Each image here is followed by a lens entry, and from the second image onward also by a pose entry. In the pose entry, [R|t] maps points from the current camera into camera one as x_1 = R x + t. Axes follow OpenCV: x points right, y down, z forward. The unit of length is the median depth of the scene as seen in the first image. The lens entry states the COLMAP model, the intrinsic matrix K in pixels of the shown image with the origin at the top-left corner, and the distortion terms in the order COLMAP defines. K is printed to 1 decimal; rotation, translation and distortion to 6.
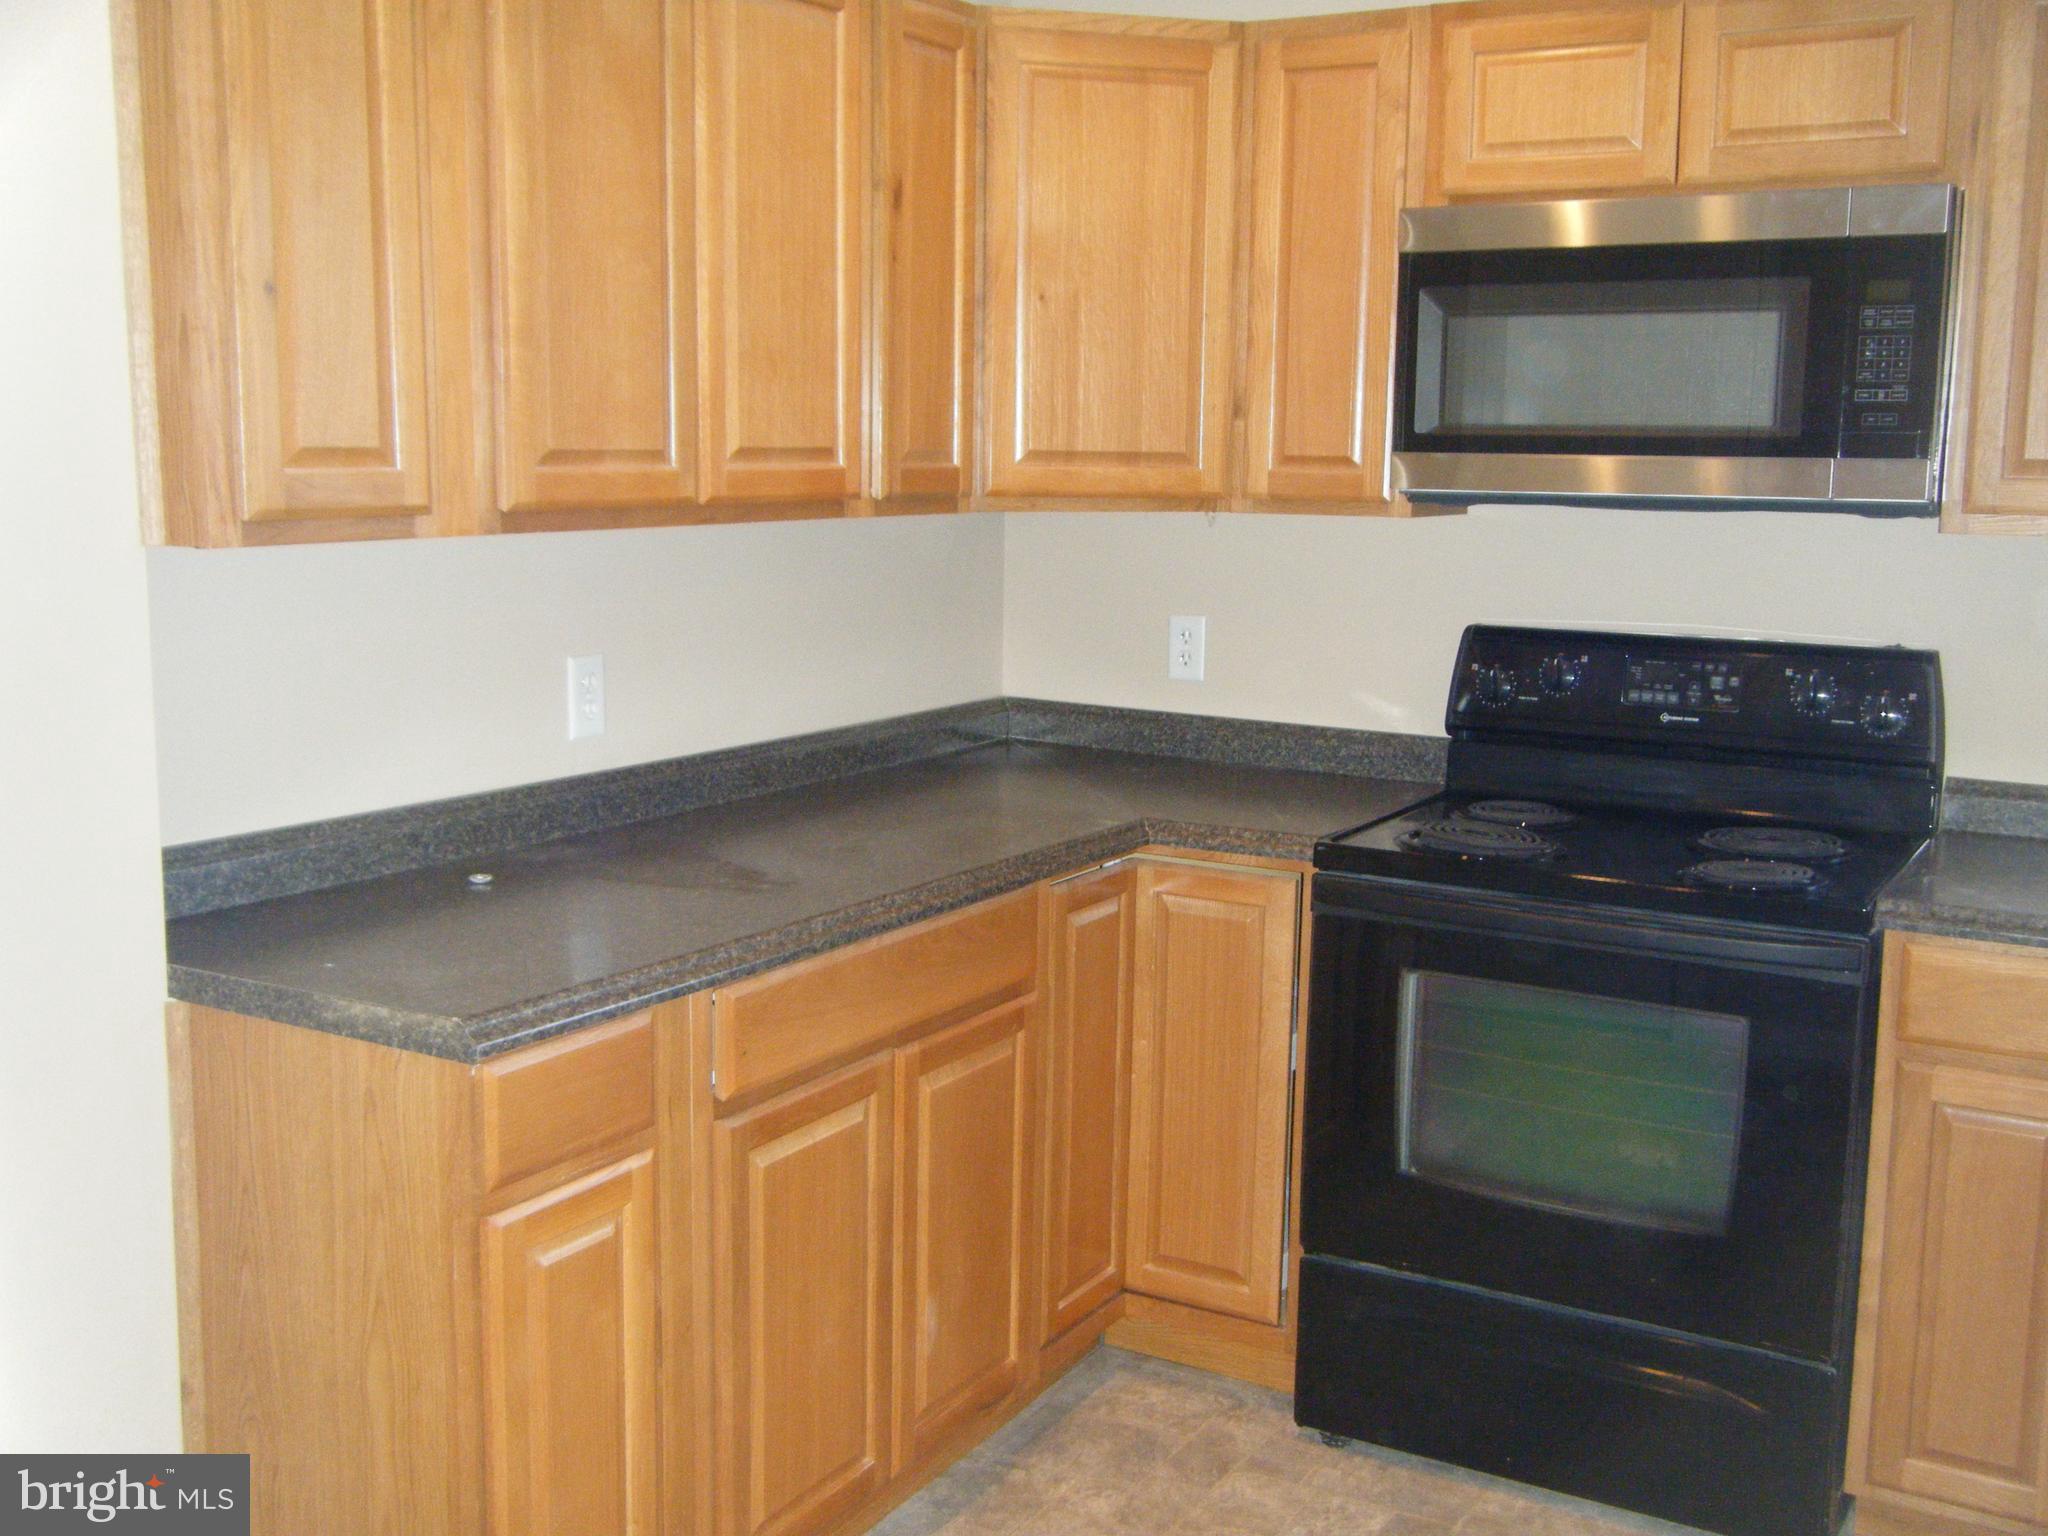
lens RADIAL K [[2156.2, 0, 1030.2], [0, 2156.2, 770.1], [0, 0, 1]] dist [0.004773, -0.001645]
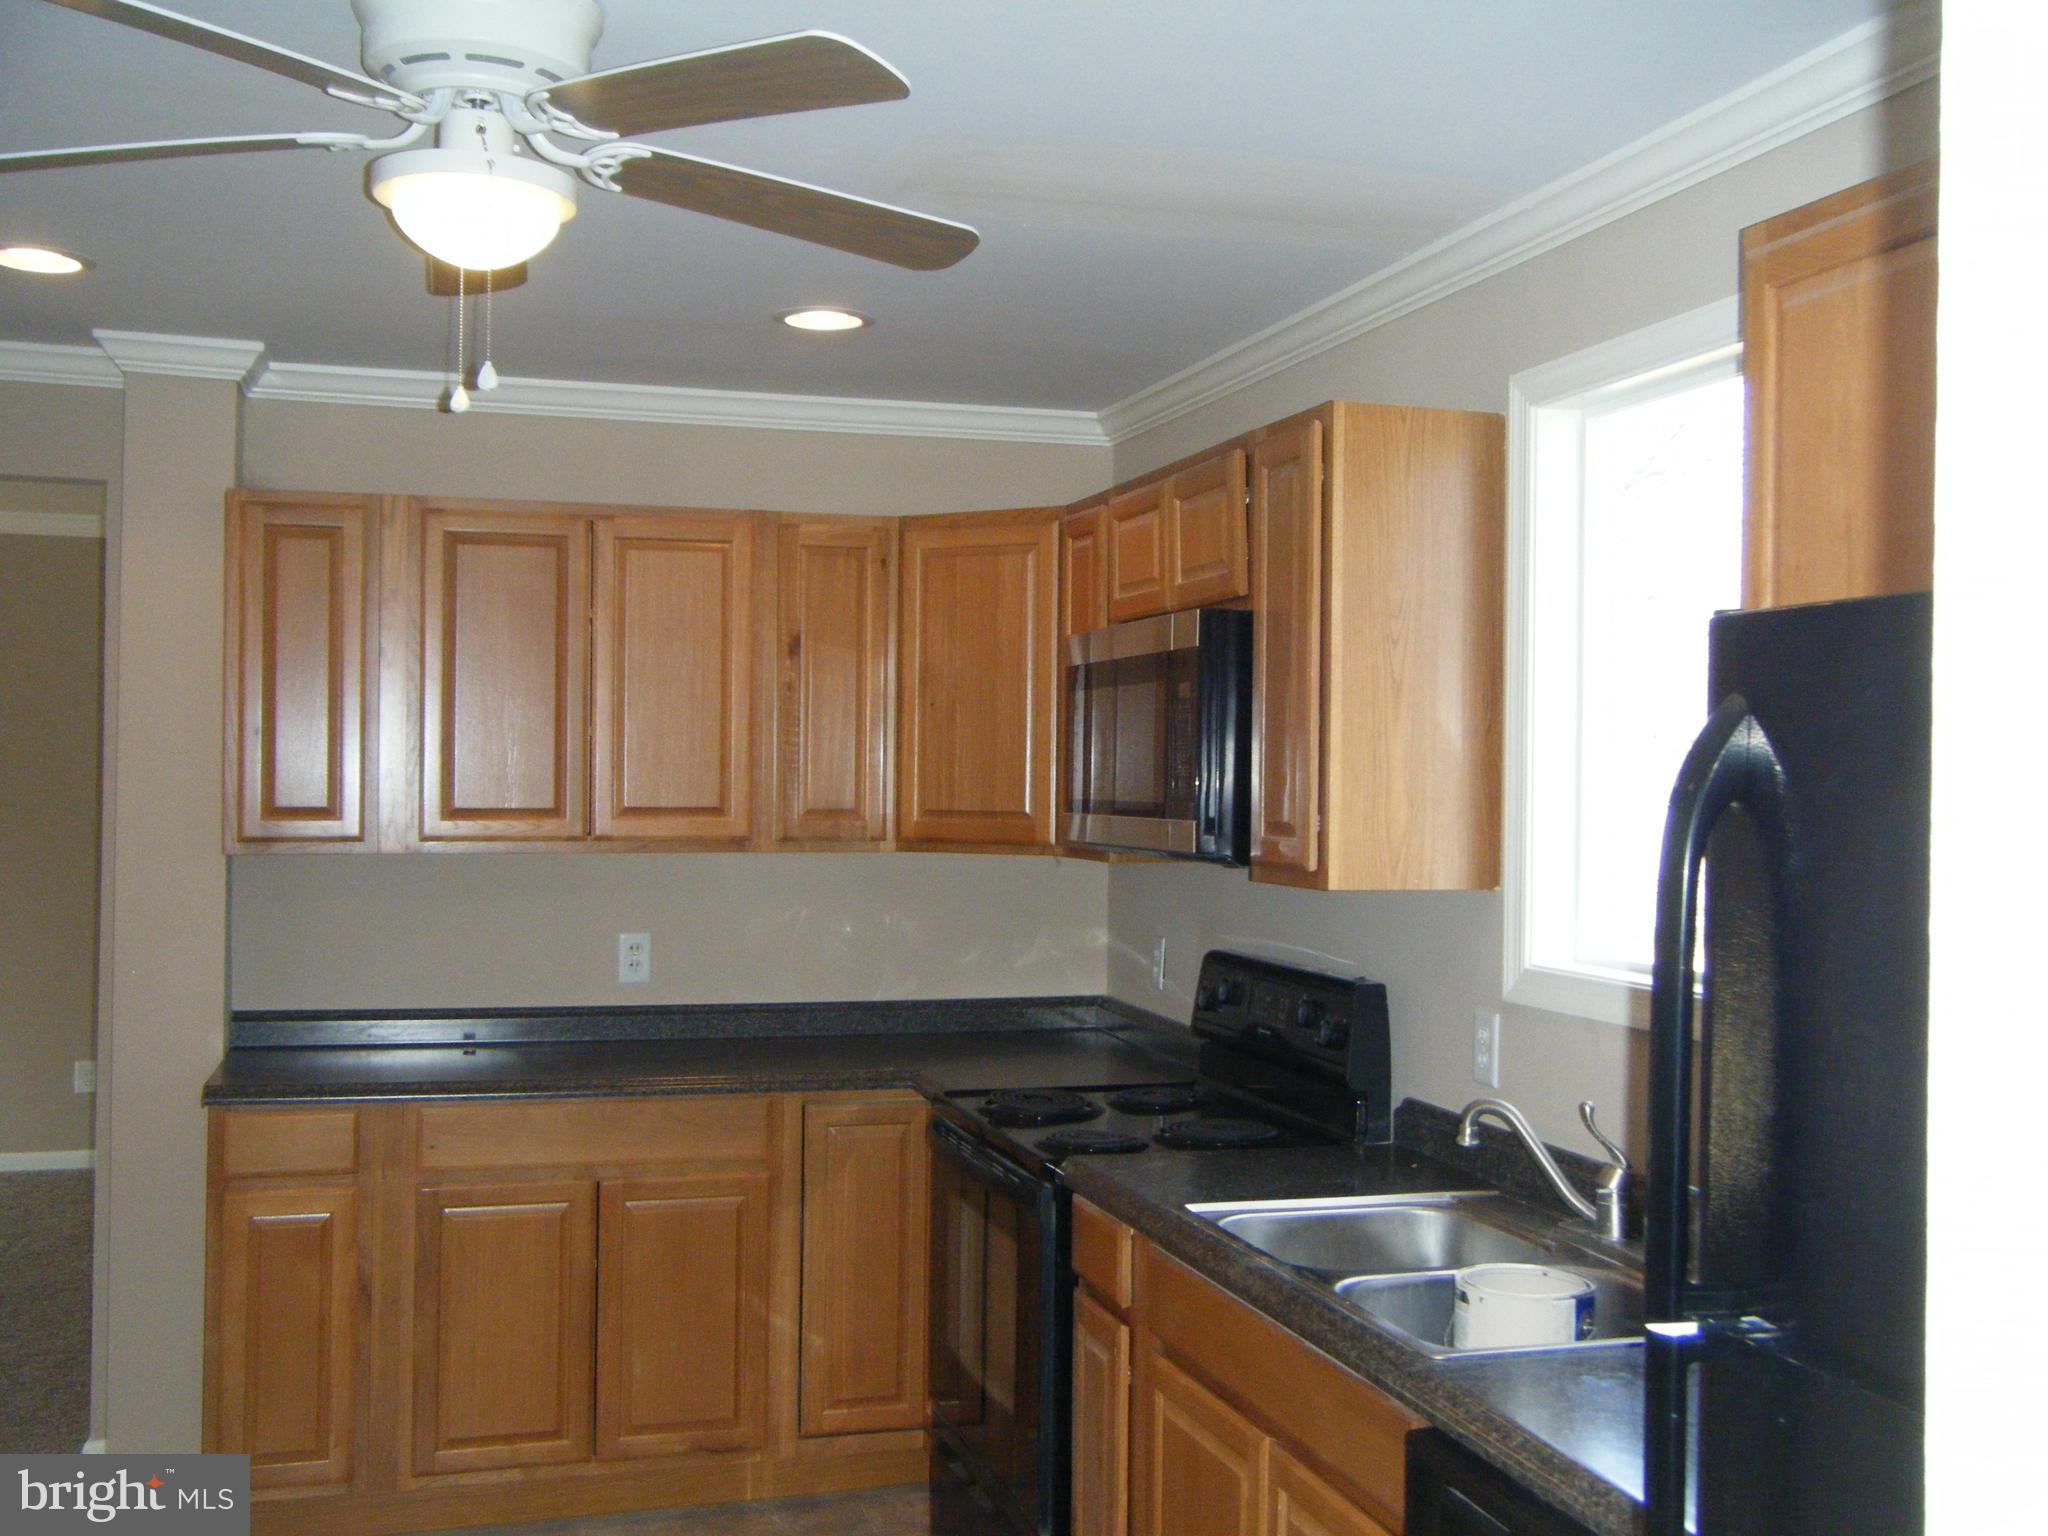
lens RADIAL K [[2156.2, 0, 1030.2], [0, 2156.2, 770.1], [0, 0, 1]] dist [0.004773, -0.001645]
pose [[0.716393, -0.006241, -0.697669, 1.091250], [-0.105749, 0.987436, -0.117421, -0.013277], [0.689636, 0.157897, 0.706732, 0.031035]]
